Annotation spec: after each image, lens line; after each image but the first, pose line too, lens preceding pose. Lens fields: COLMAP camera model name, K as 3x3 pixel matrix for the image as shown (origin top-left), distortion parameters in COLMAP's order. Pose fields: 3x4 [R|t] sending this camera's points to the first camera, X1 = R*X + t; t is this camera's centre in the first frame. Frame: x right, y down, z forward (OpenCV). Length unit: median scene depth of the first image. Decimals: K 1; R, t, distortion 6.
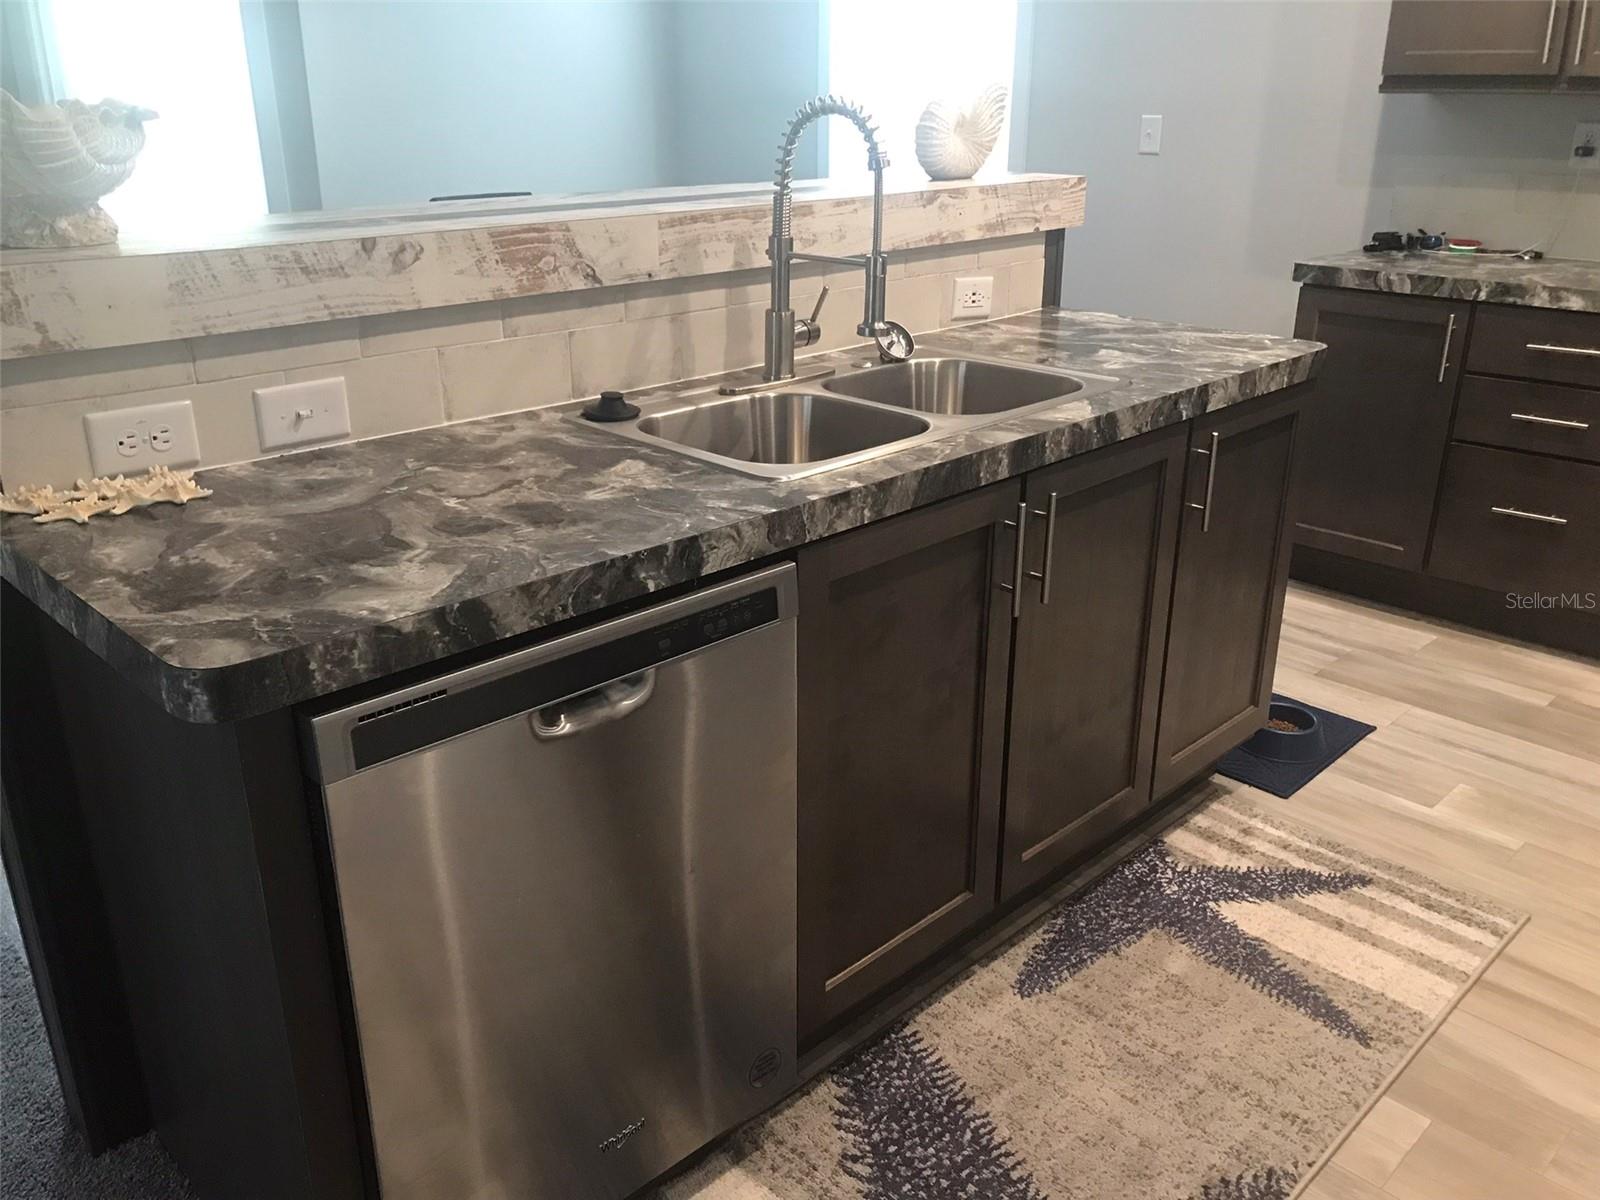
lens RADIAL K [[1302.2, 0, 800.2], [0, 1302.2, 579.7], [0, 0, 1]] dist [-0.042903, 0.080274]
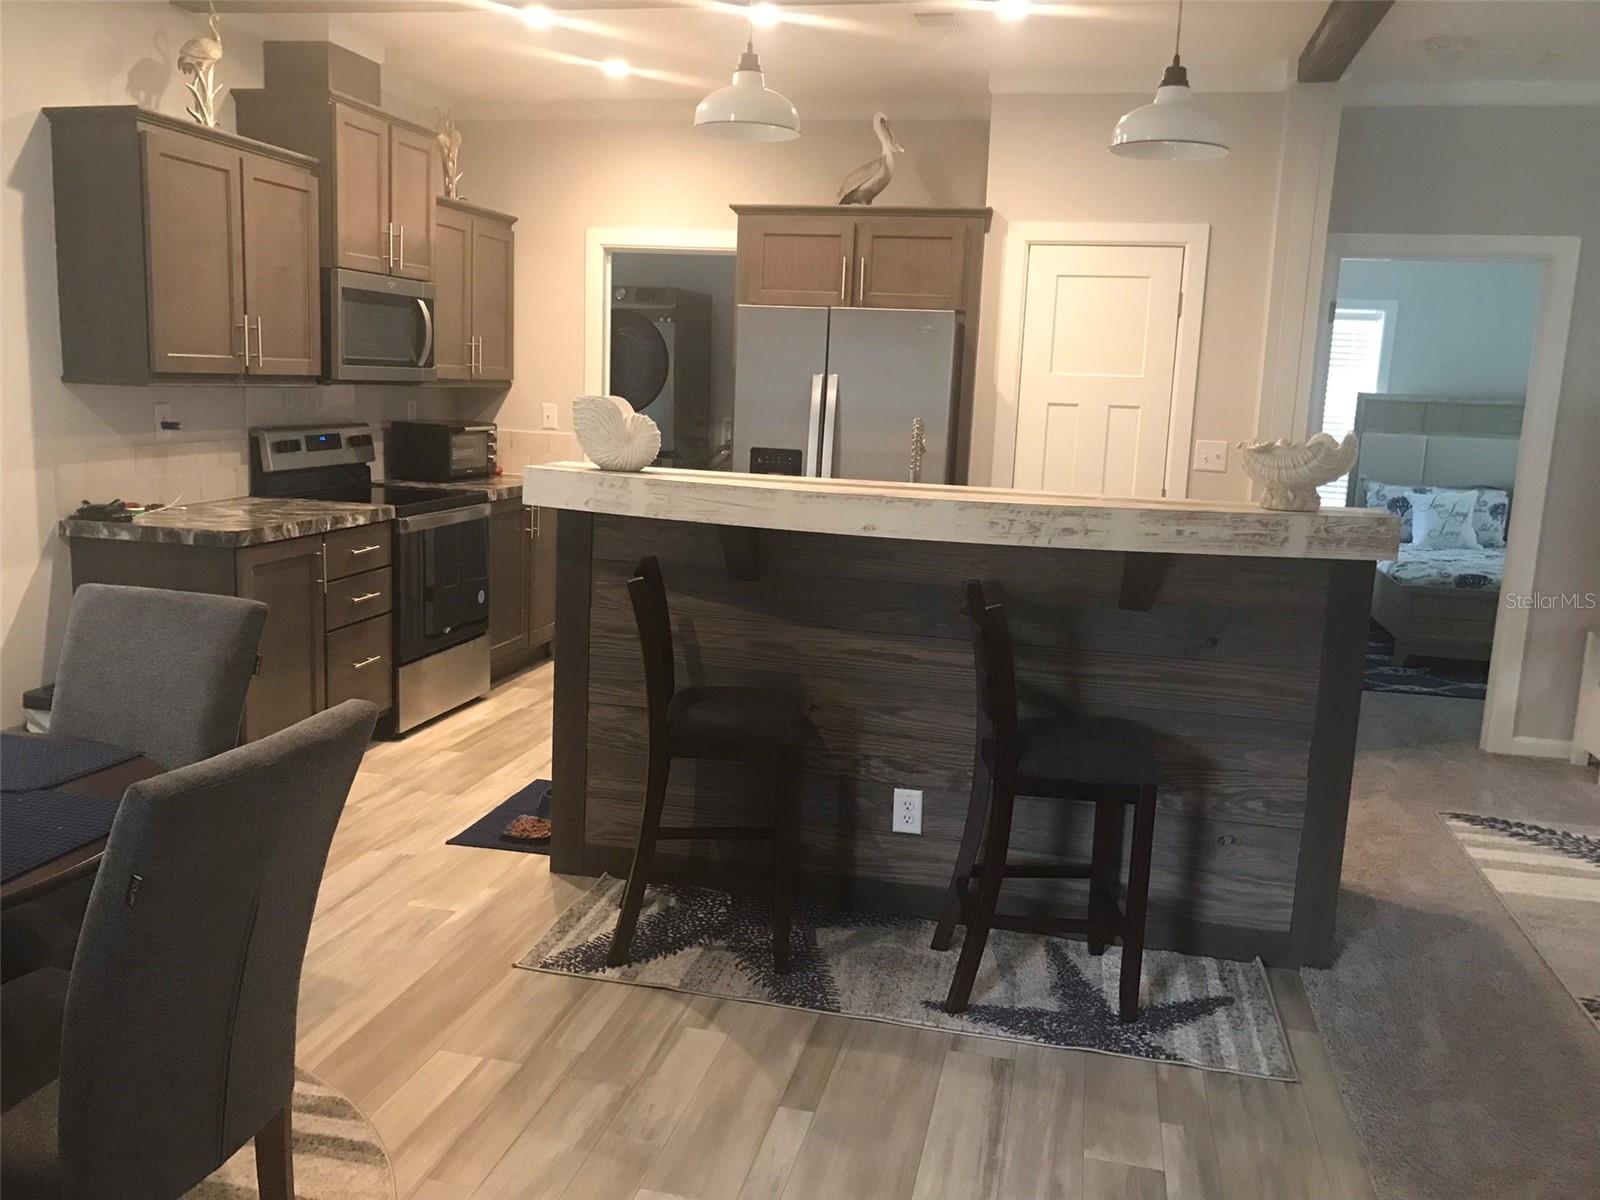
lens RADIAL K [[1322.6, 0, 800.0], [0, 1322.6, 600.0], [0, 0, 1]] dist [0.069134, -0.154890]
pose [[-0.545195, -0.159330, 0.823029, -0.971801], [0.254542, 0.903958, 0.343611, -0.527722], [-0.798731, 0.396830, -0.452277, 1.313122]]
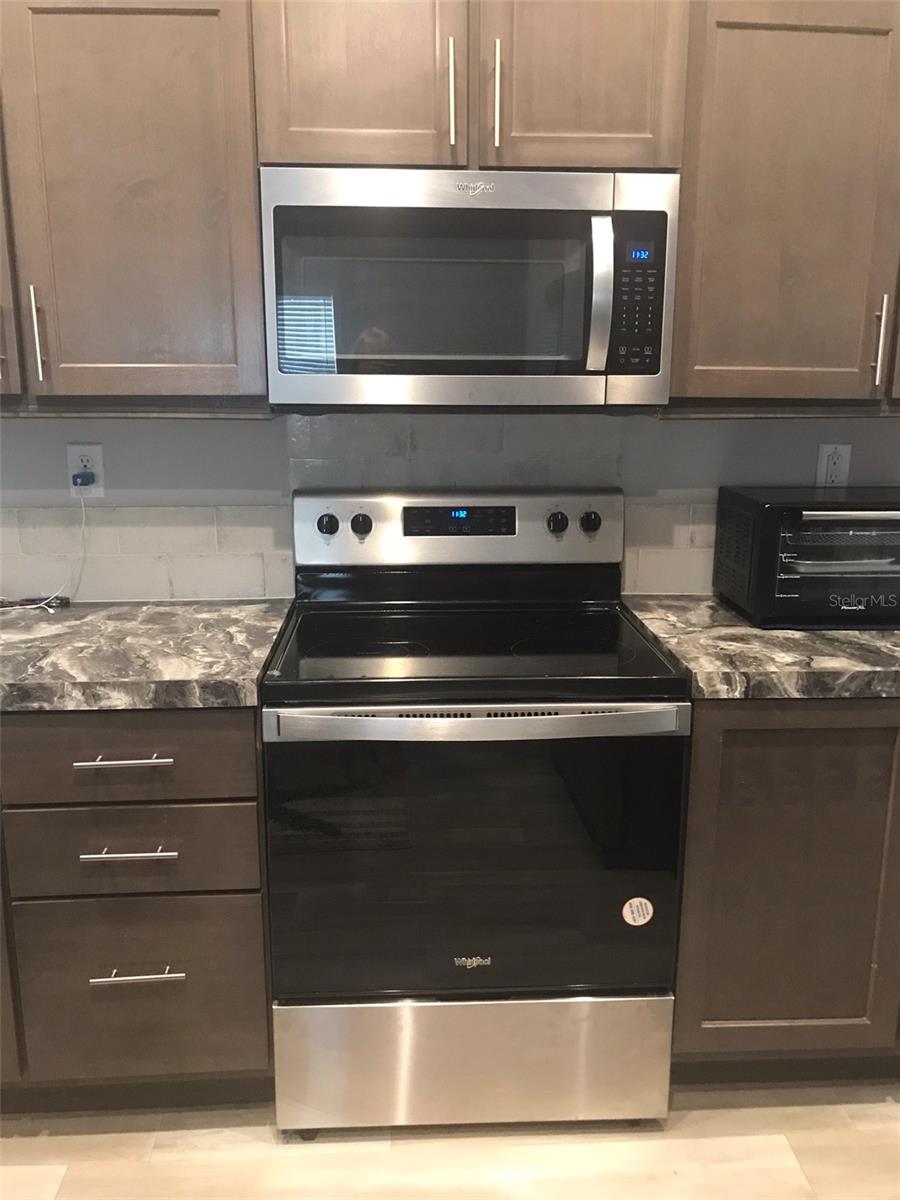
lens RADIAL K [[991.9, 0, 450.0], [0, 991.9, 600.0], [0, 0, 1]] dist [0.069134, -0.154890]
pose [[0.660791, -0.165161, 0.732173, 0.315722], [0.259381, 0.965638, -0.016268, -0.207485], [-0.704327, 0.200661, 0.680925, 0.470205]]
